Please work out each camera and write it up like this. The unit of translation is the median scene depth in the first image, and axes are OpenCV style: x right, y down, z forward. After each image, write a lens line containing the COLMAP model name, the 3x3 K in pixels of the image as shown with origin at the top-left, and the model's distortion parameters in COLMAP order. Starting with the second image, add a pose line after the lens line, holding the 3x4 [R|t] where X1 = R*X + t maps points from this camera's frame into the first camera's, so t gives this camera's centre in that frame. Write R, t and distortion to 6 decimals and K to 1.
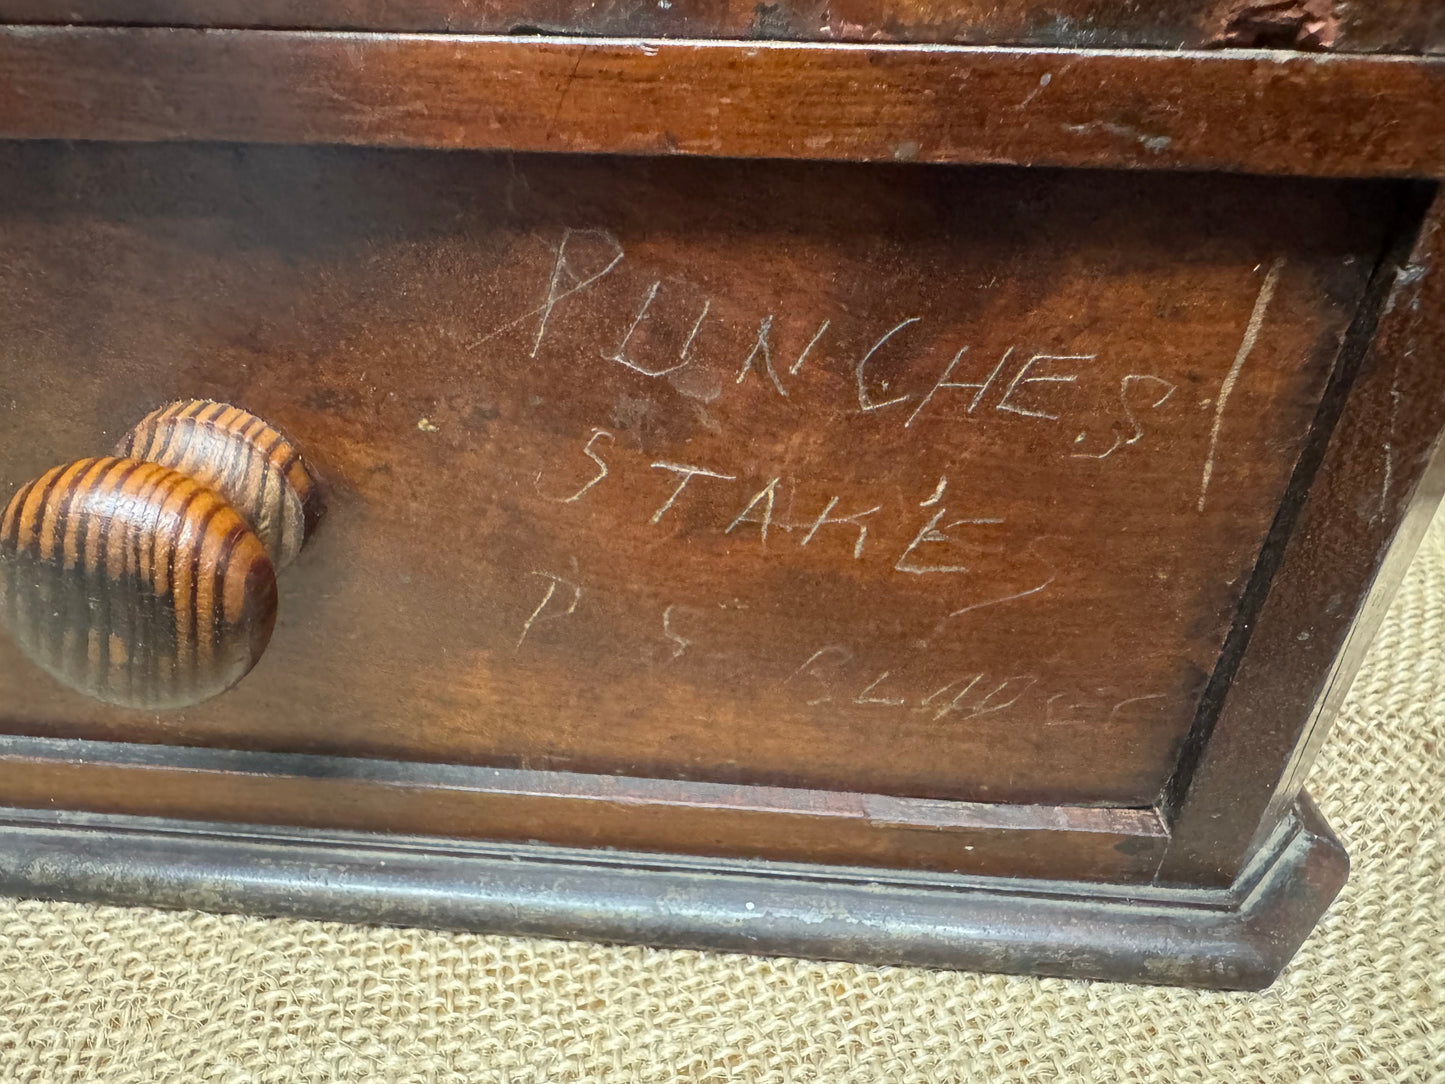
lens RADIAL K [[1054.1, 0, 659.5], [0, 1054.1, 544.9], [0, 0, 1]] dist [0.001204, 0.000119]
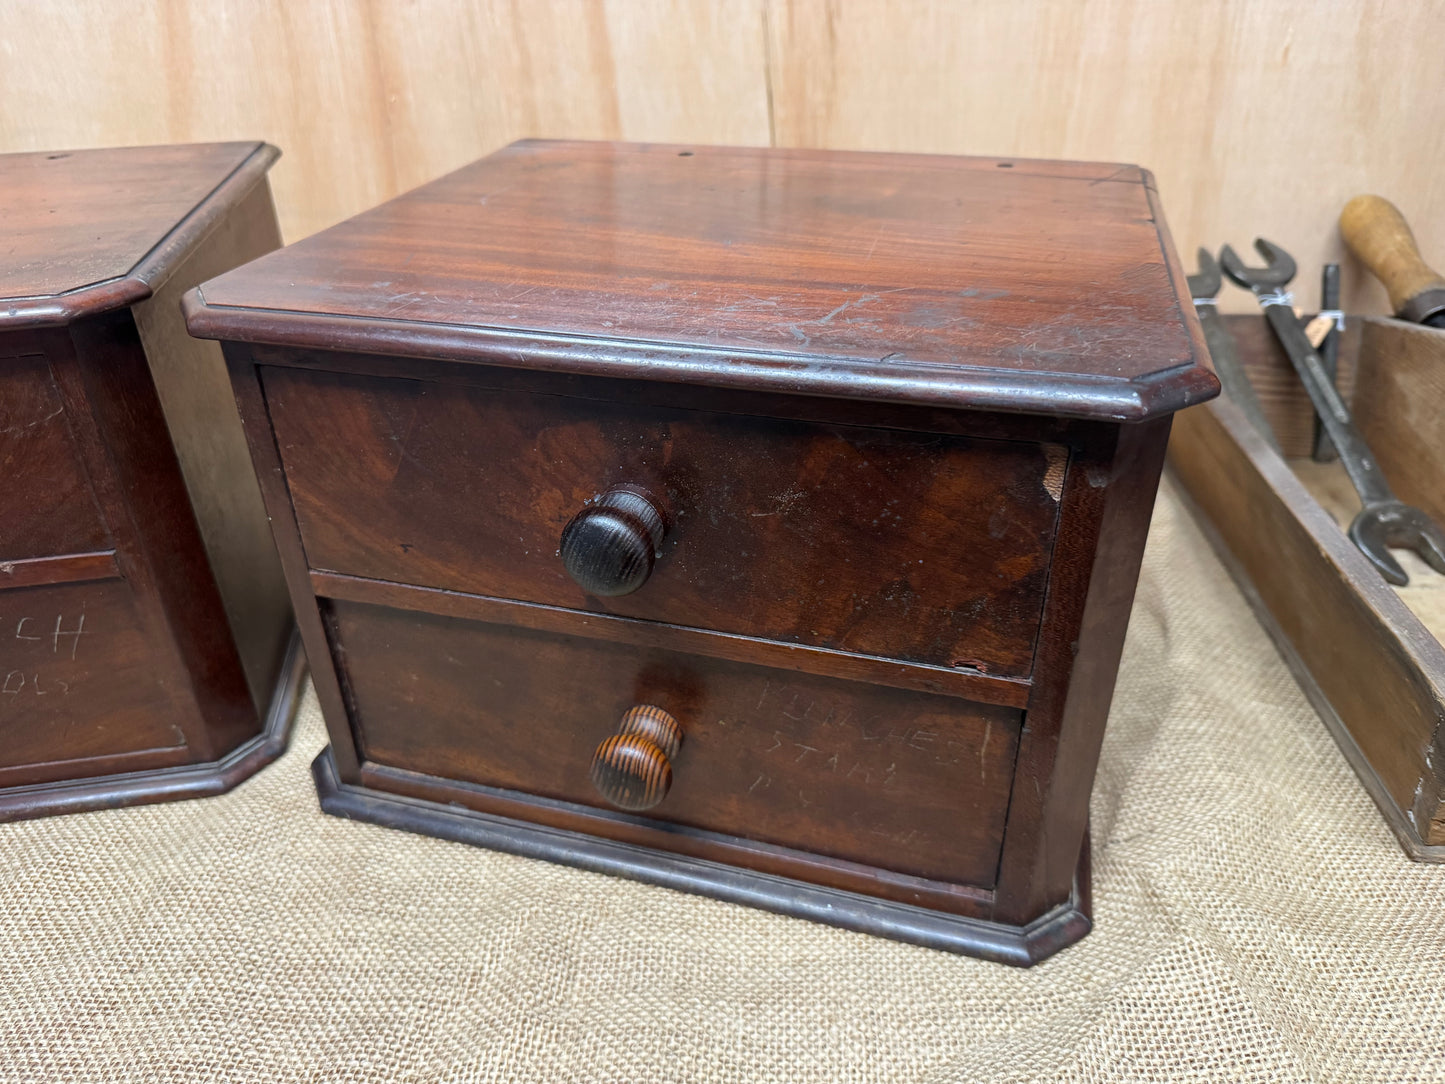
lens RADIAL K [[1062.6, 0, 717.6], [0, 1062.6, 537.3], [0, 0, 1]] dist [-0.006600, -0.002498]
pose [[0.976073, 0.077229, -0.203266, 0.279627], [-0.084595, 0.996028, -0.027792, -0.462559], [0.200312, 0.044323, 0.978729, -1.641979]]
